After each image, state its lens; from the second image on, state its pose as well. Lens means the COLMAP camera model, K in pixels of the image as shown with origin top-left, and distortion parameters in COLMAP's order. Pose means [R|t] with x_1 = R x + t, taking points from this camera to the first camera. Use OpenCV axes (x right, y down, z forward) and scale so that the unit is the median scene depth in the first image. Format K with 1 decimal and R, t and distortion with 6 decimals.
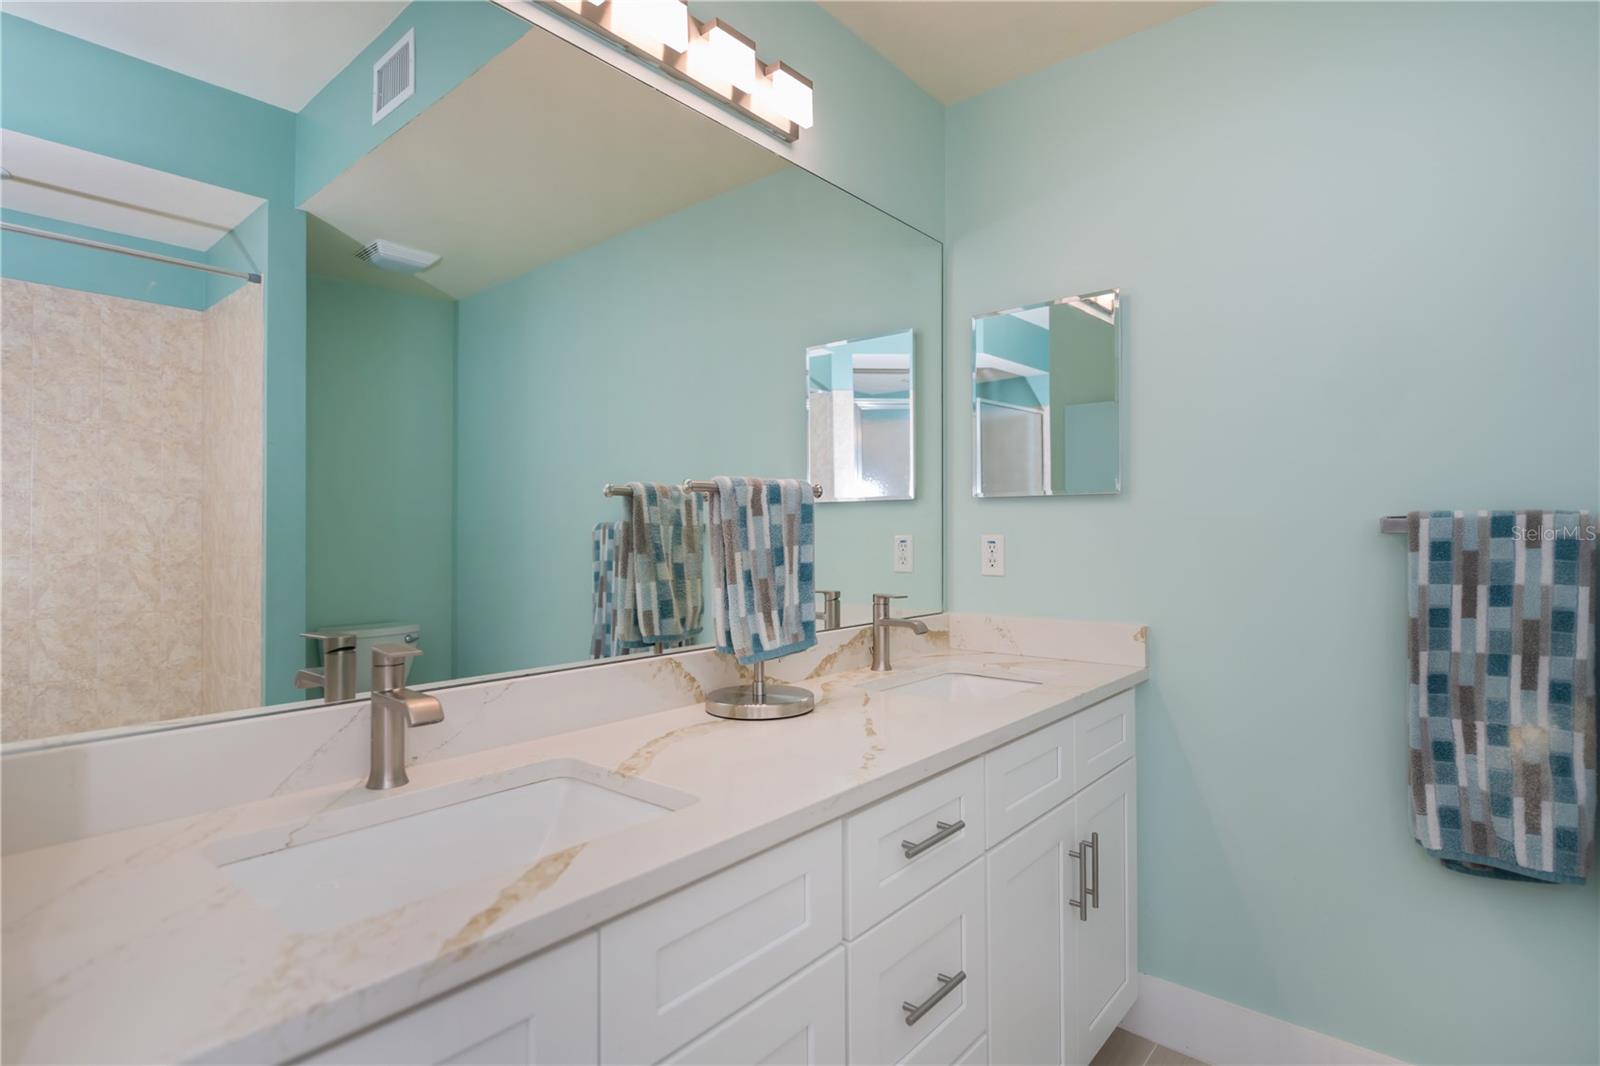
lens RADIAL K [[810.8, 0, 797.9], [0, 810.8, 519.3], [0, 0, 1]] dist [-0.002240, 0.000328]
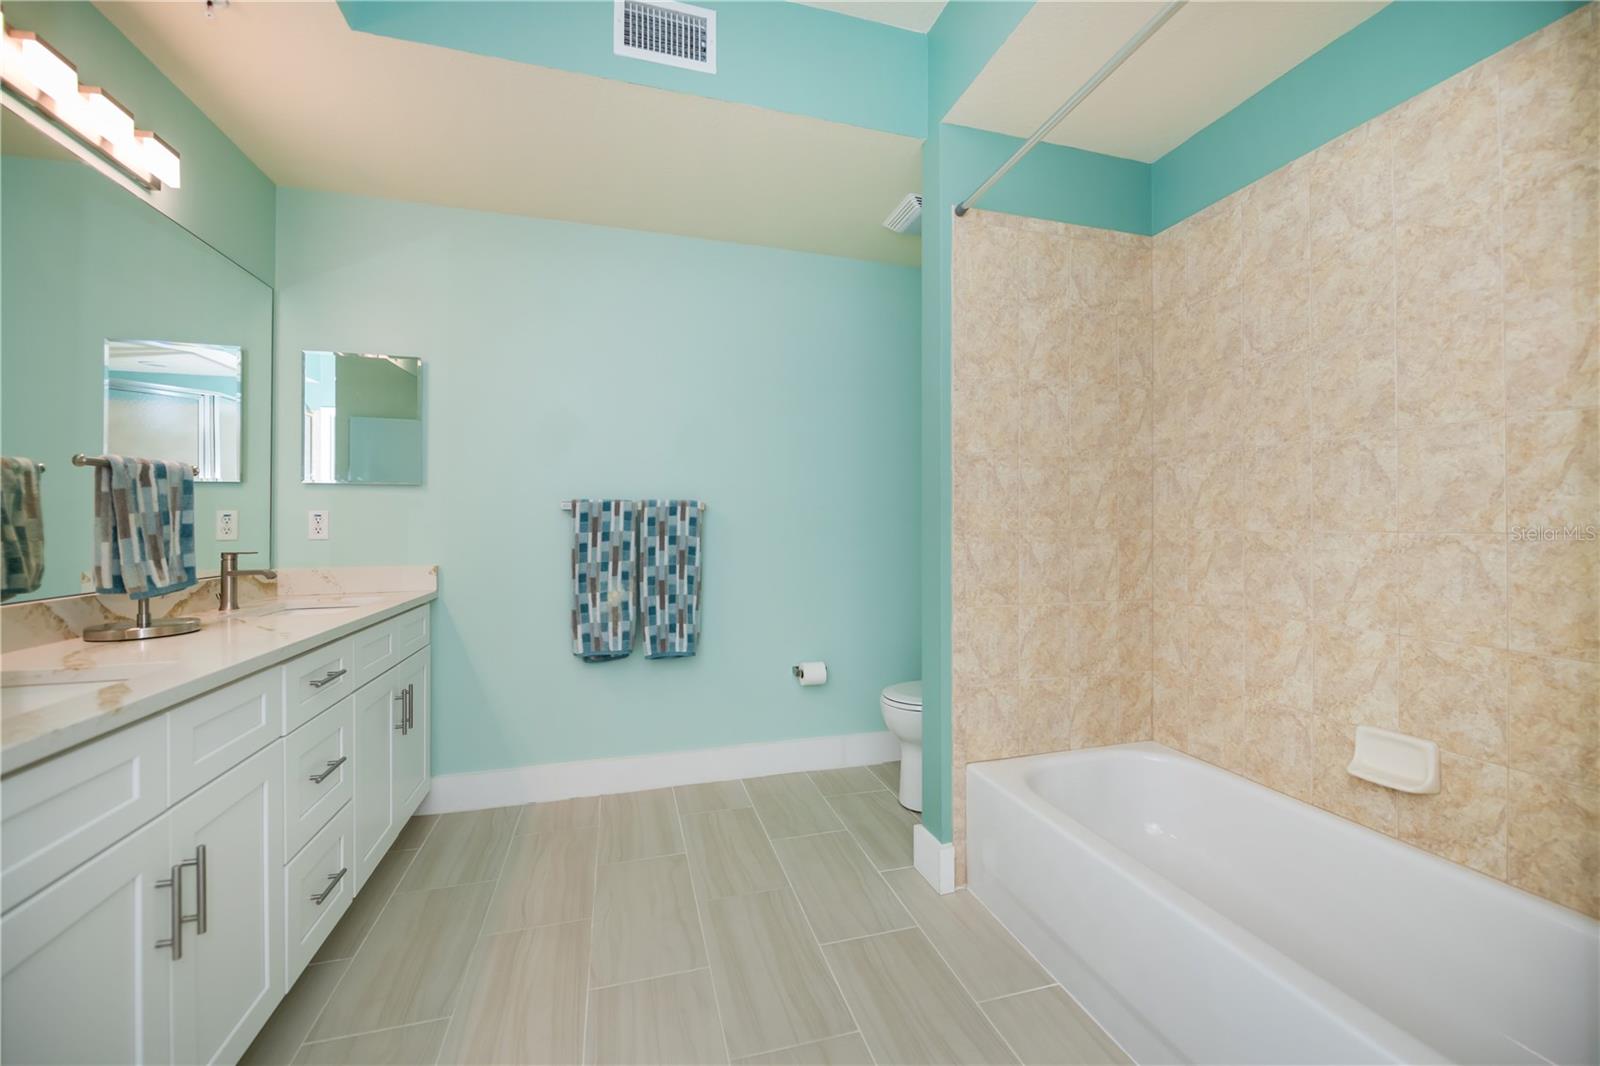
lens RADIAL K [[640.7, 0, 809.0], [0, 640.7, 520.3], [0, 0, 1]] dist [0.001453, -0.002454]
pose [[0.551006, 0.002265, 0.834498, -0.319887], [-0.011180, 0.999927, 0.004668, 0.032482], [-0.834427, -0.011902, 0.550991, -0.466602]]
